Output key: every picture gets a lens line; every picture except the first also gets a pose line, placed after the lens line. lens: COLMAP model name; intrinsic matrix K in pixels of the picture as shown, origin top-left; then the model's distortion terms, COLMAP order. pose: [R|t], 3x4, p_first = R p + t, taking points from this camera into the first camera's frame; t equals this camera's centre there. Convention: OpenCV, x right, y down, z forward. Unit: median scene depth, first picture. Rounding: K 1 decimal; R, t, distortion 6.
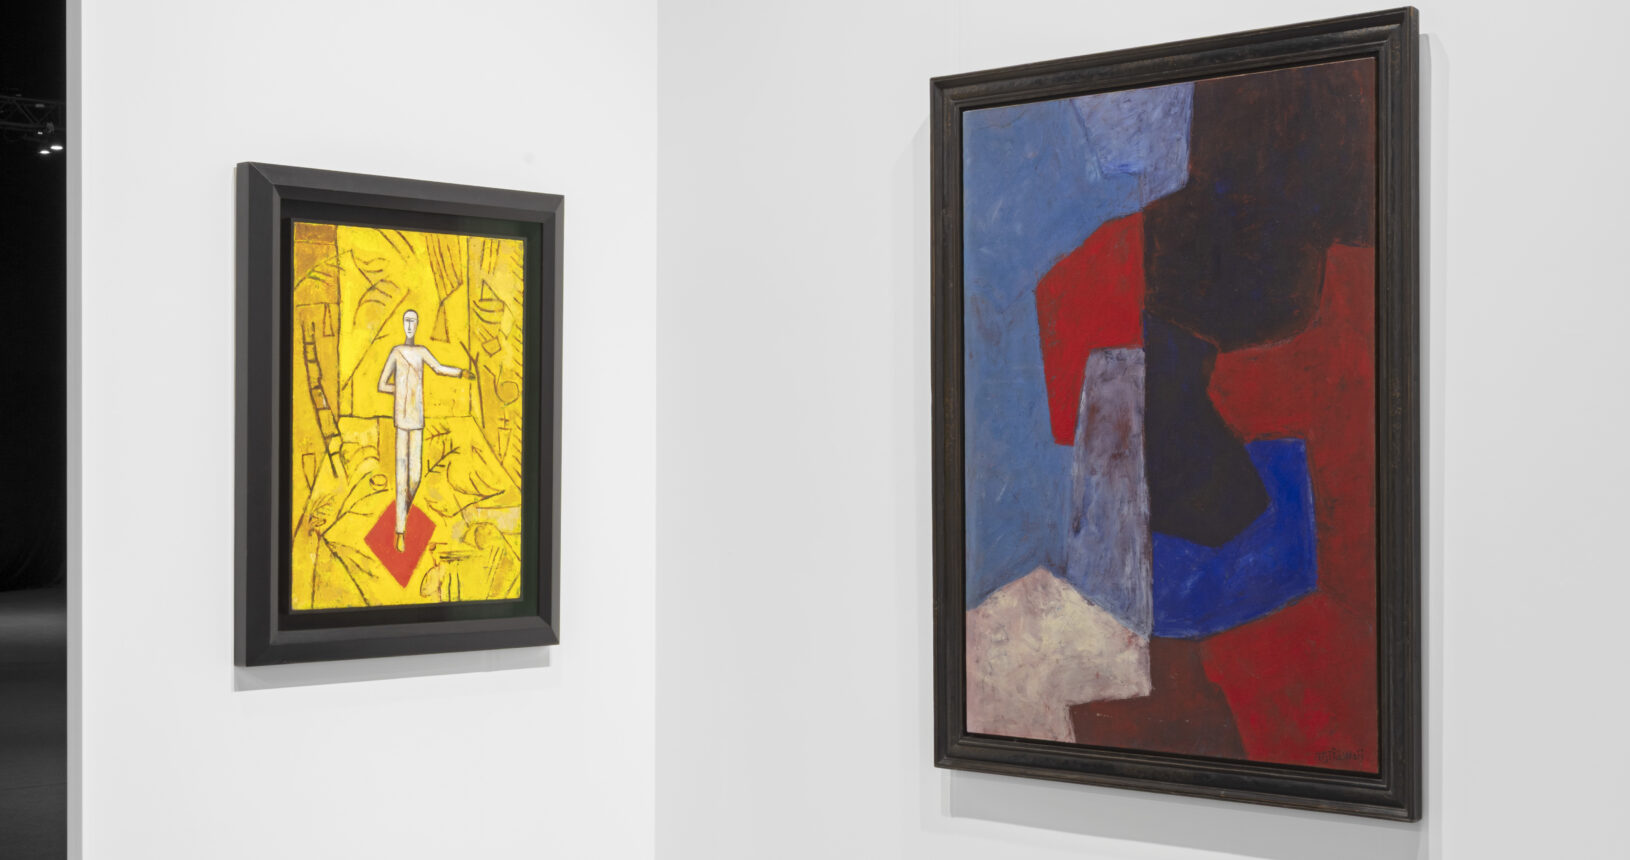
lens RADIAL K [[2398.4, 0, 815.0], [0, 2398.4, 430.0], [0, 0, 1]] dist [0.003395, 0.000517]
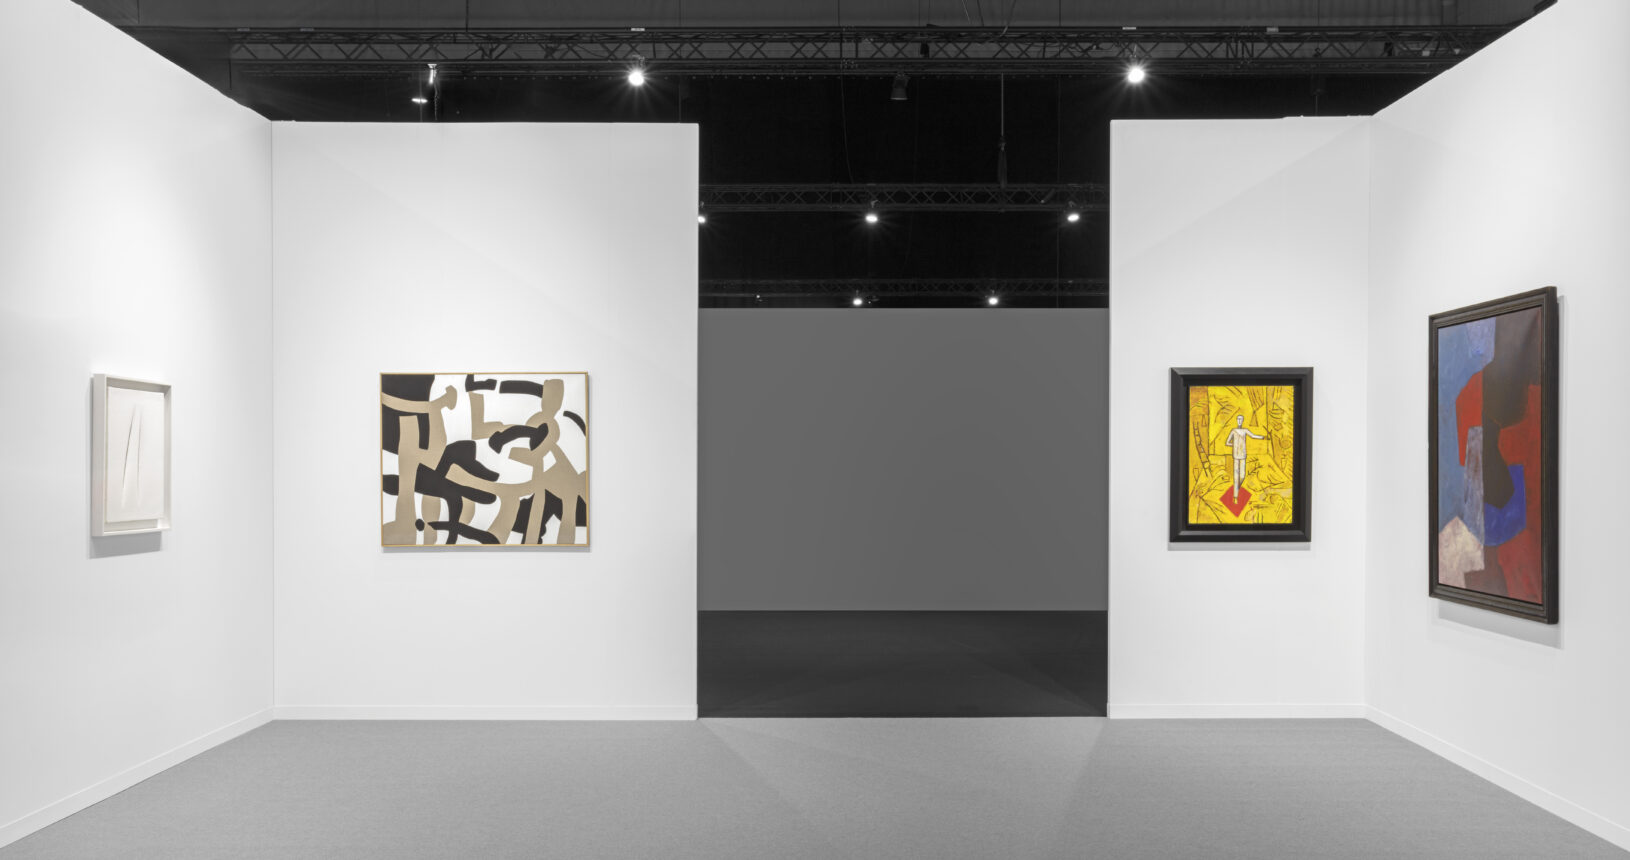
lens RADIAL K [[1403.7, 0, 815.0], [0, 1403.7, 430.0], [0, 0, 1]] dist [0.022678, 0.002399]
pose [[0.671141, -0.016841, -0.741138, 0.703729], [0.013349, 0.999854, -0.010632, -0.023240], [0.741209, -0.002758, 0.671268, -0.436745]]
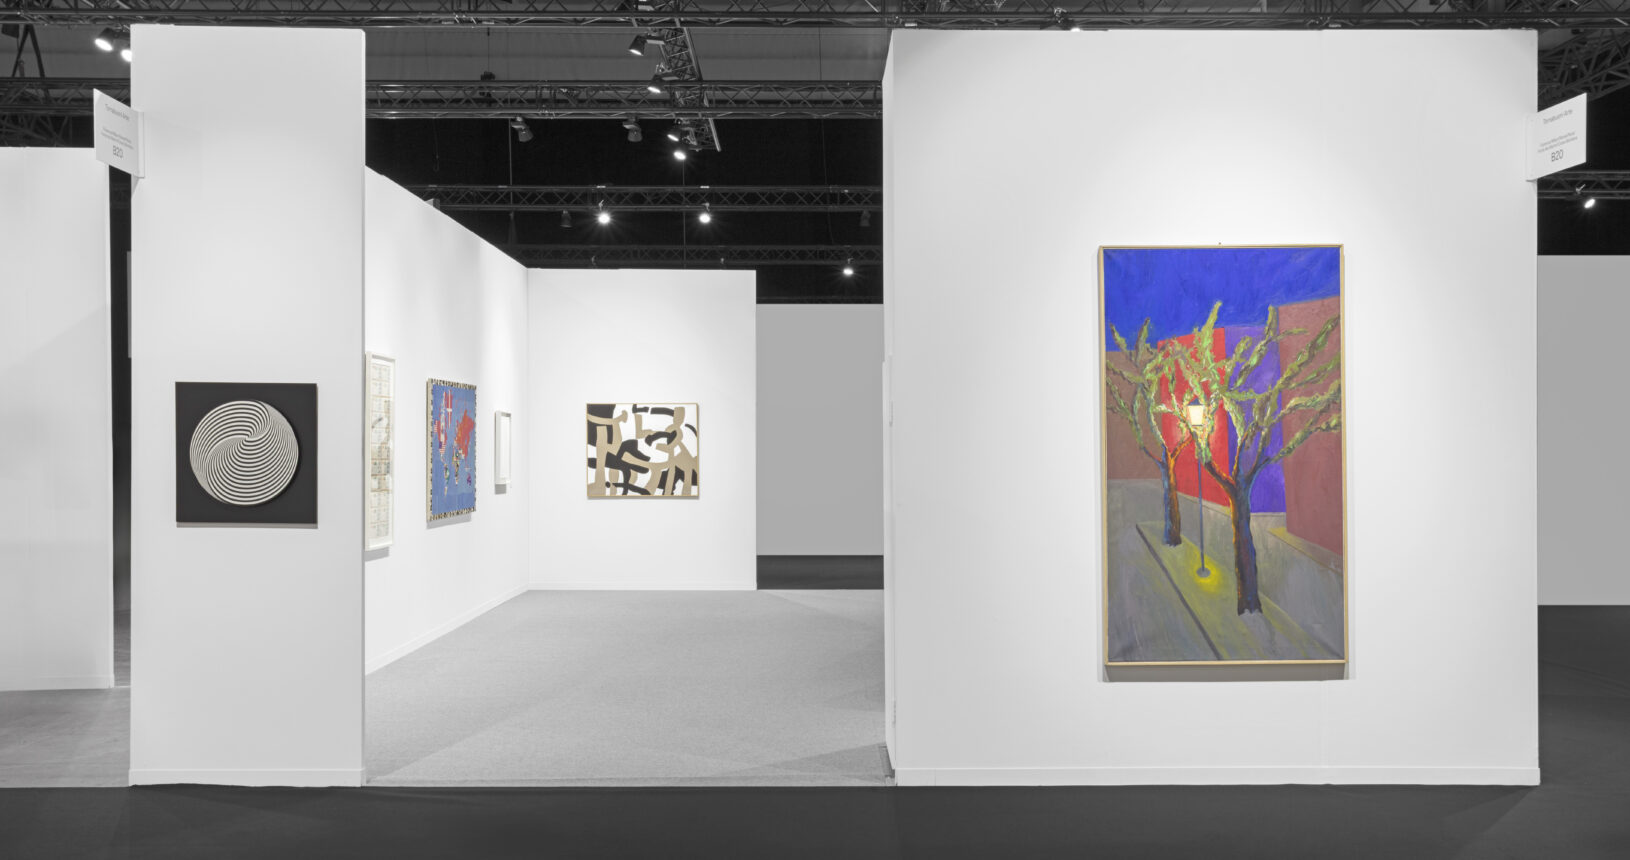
lens RADIAL K [[2398.4, 0, 815.0], [0, 2398.4, 430.0], [0, 0, 1]] dist [0.003395, 0.000517]
pose [[0.693310, -0.007423, -0.720601, 1.739763], [0.011612, 0.999932, 0.000872, -0.035944], [0.720546, -0.008972, 0.693349, -1.466879]]
